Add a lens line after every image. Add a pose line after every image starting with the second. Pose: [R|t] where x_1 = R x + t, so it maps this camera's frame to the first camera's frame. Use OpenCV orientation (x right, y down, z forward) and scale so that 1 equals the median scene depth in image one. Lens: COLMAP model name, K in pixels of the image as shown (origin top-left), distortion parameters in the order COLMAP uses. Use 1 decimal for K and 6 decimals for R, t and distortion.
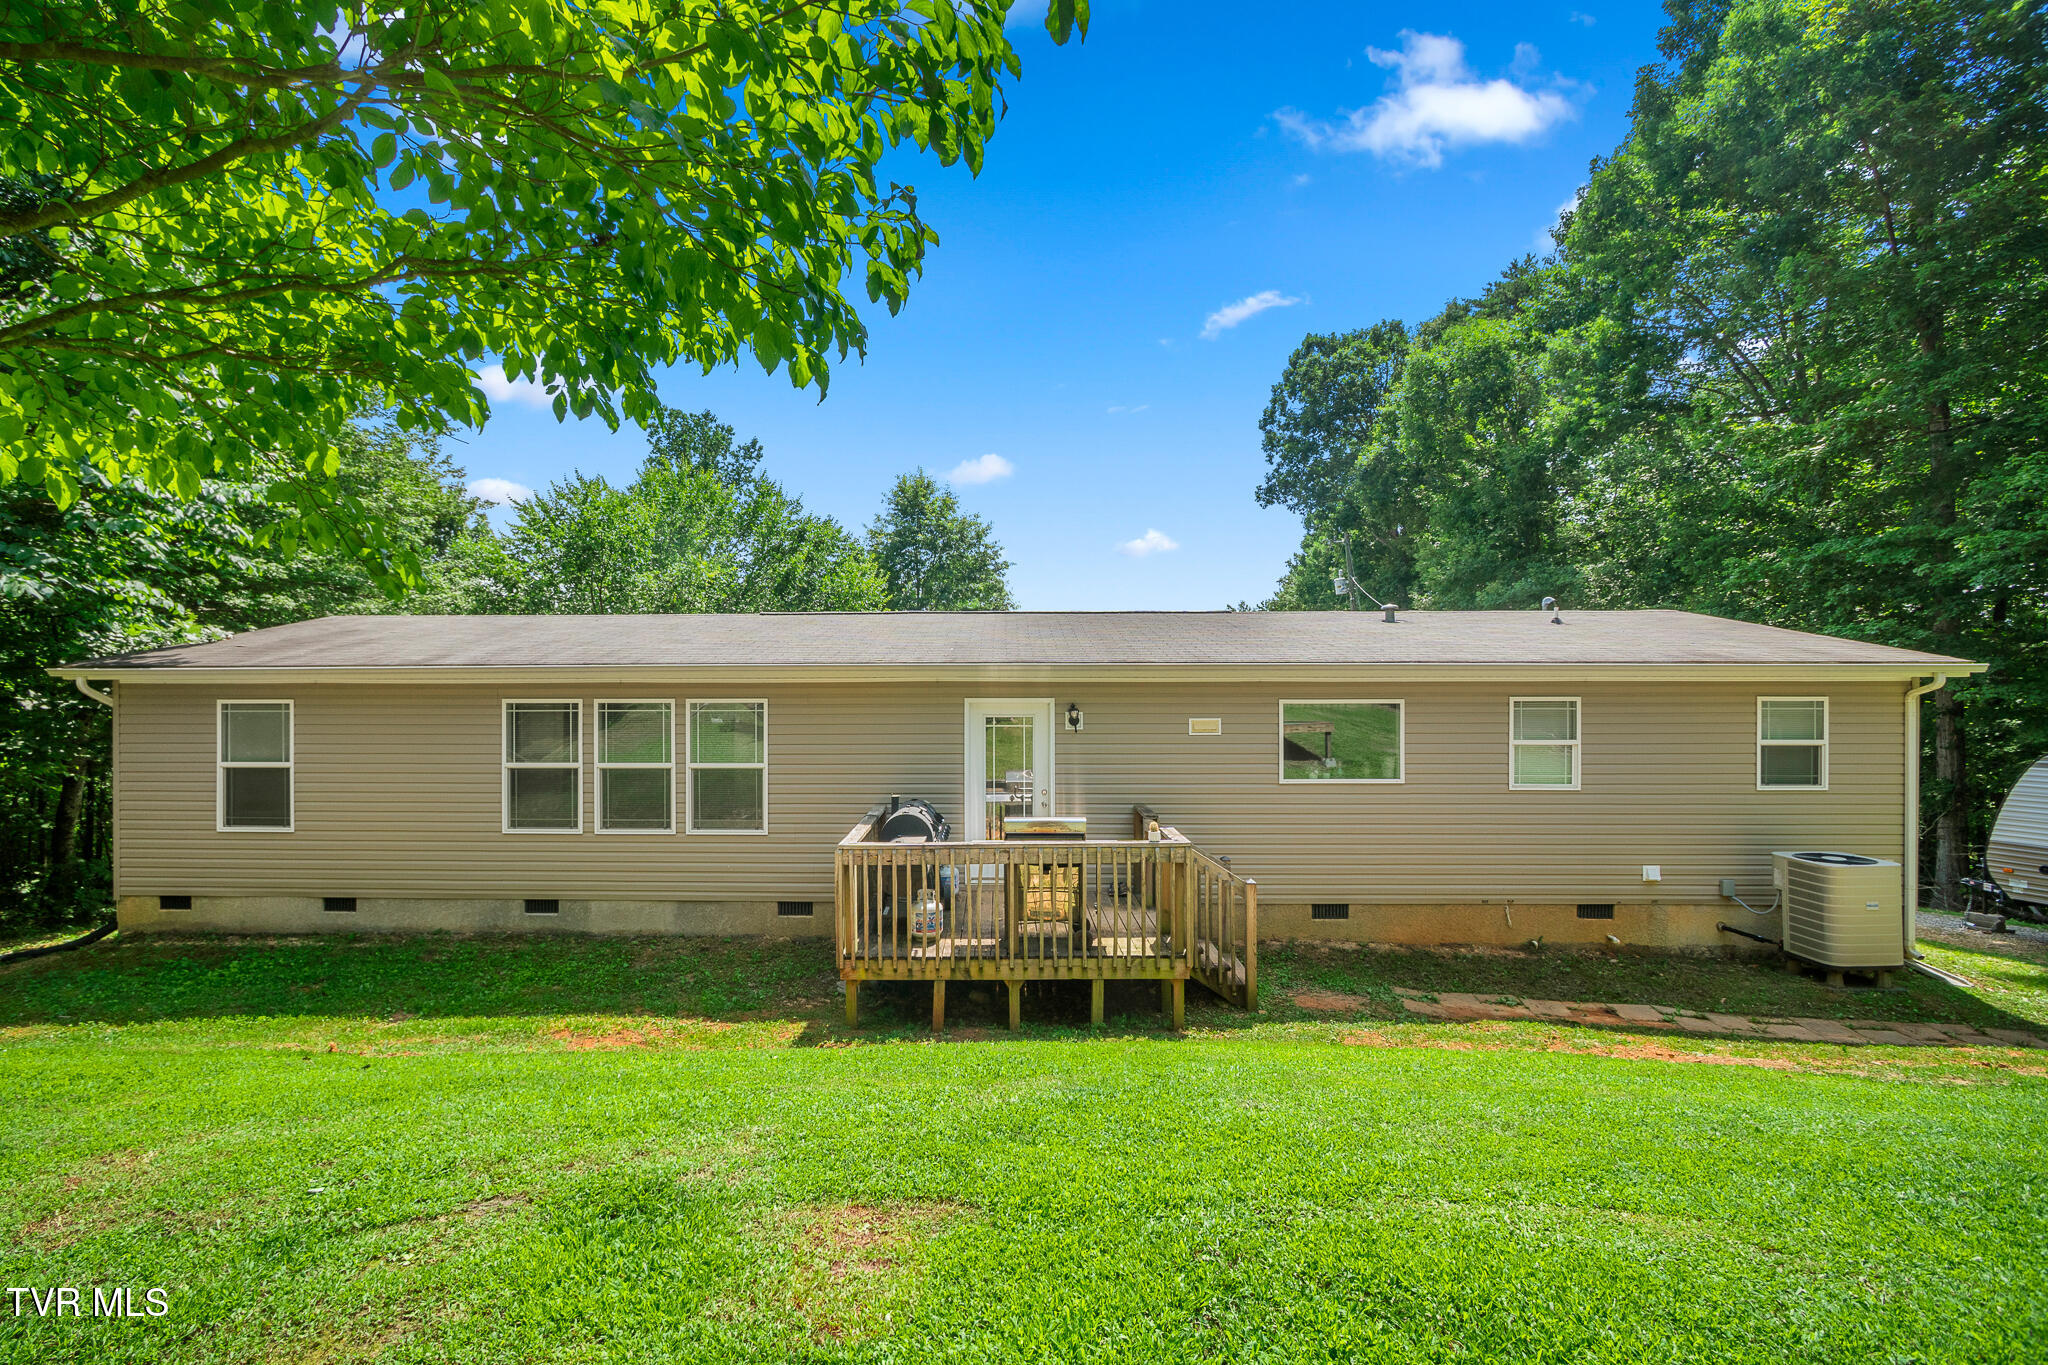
lens RADIAL K [[934.4, 0, 1024.0], [0, 934.4, 682.5], [0, 0, 1]] dist [-0.012898, -0.000202]
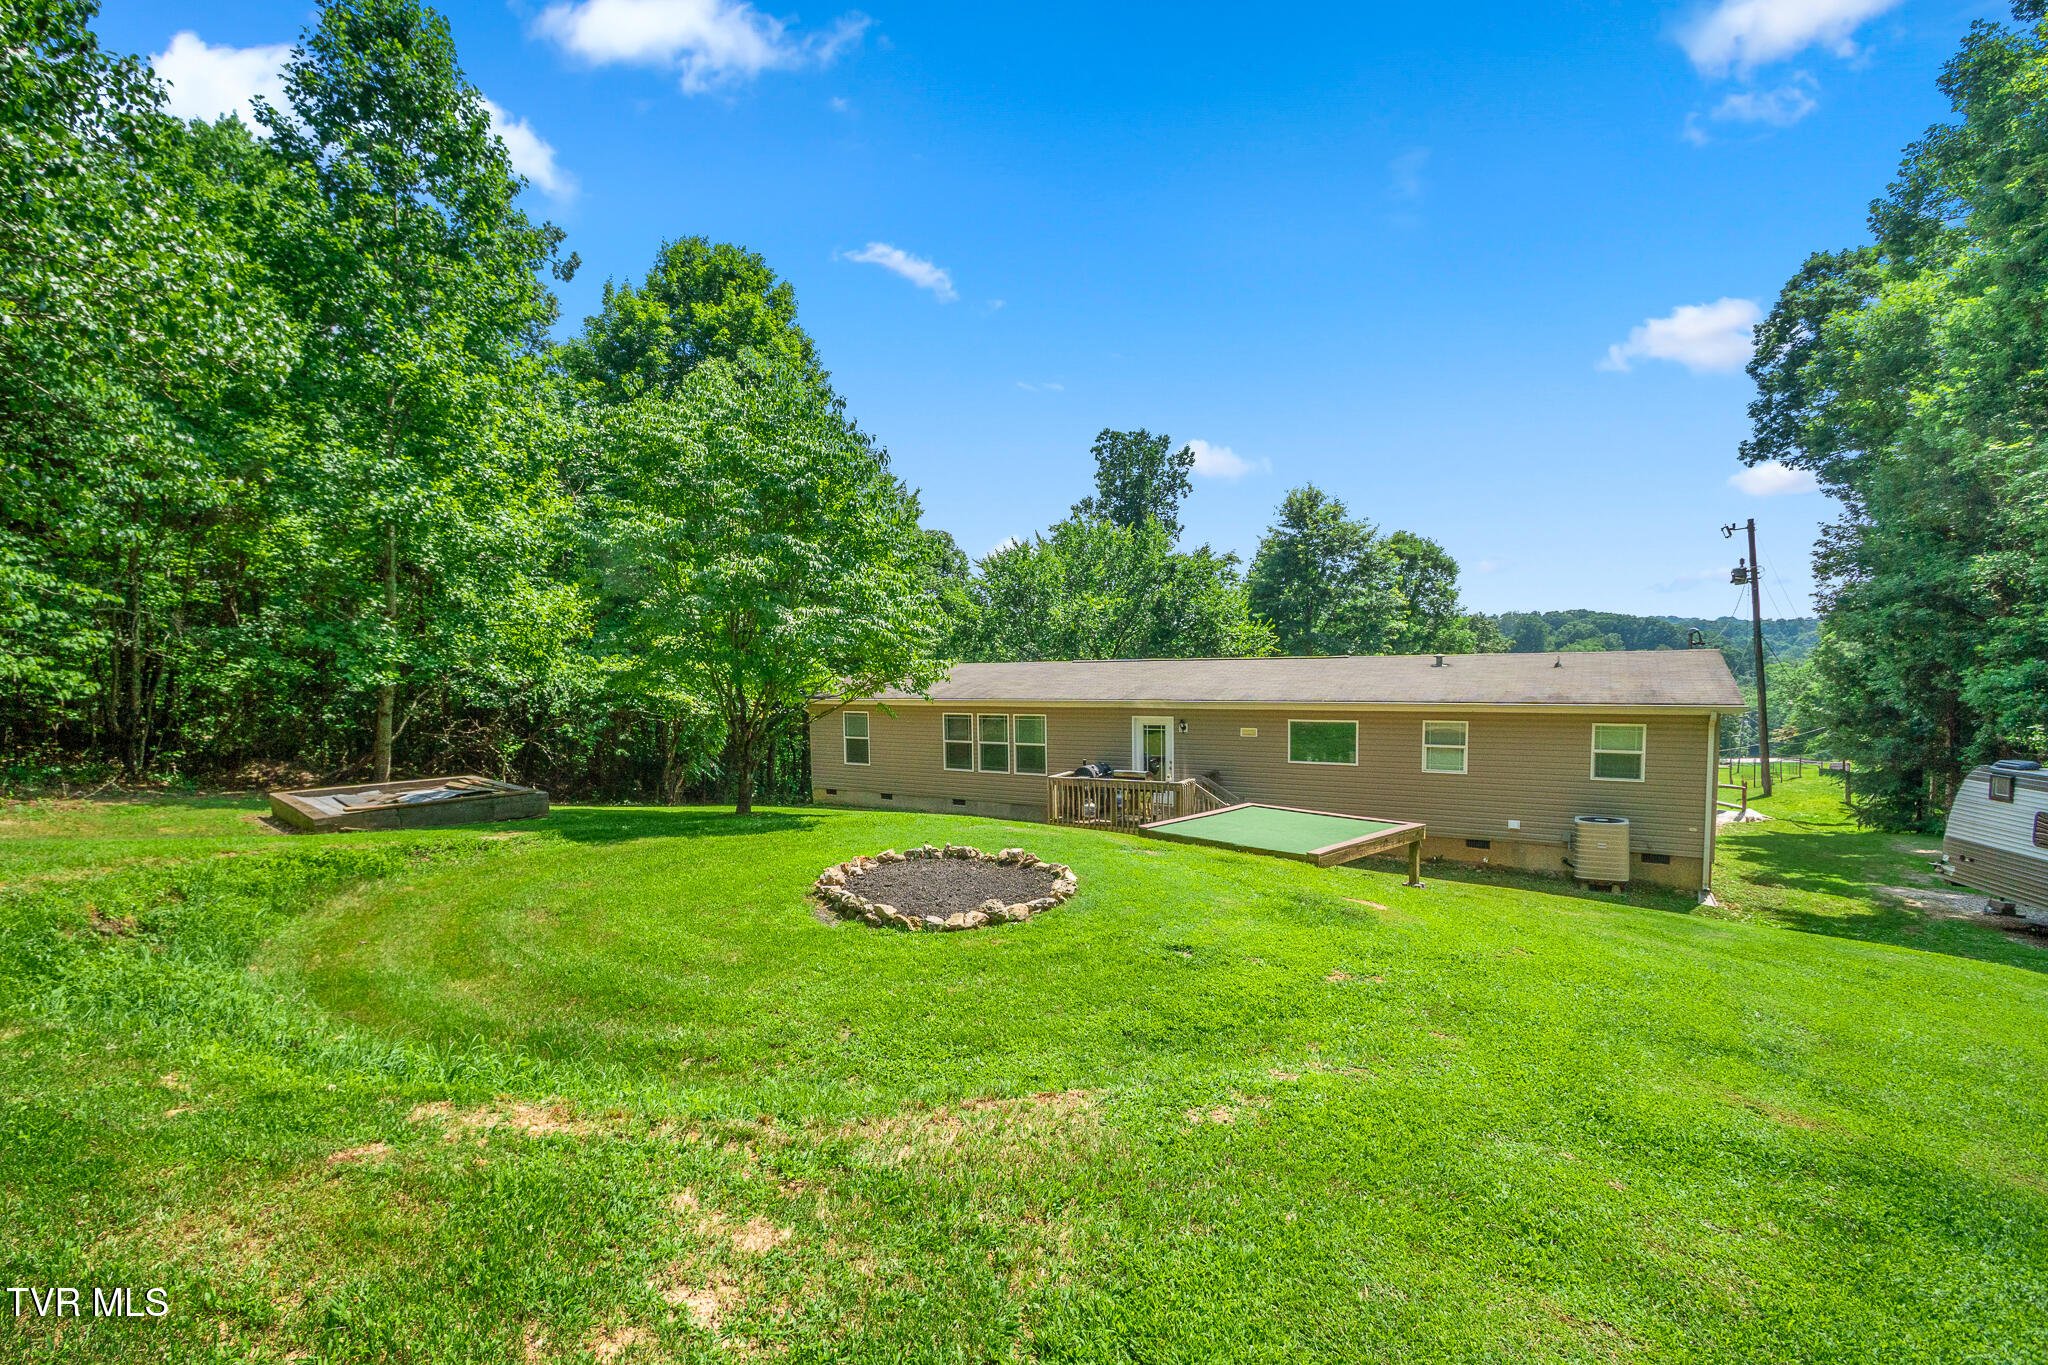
lens RADIAL K [[934.4, 0, 1024.0], [0, 934.4, 682.5], [0, 0, 1]] dist [-0.012898, -0.000202]
pose [[0.887097, 0.001877, -0.461579, 0.657919], [0.008049, 0.999777, 0.019535, -0.095908], [0.461513, -0.021044, 0.886884, -0.921614]]
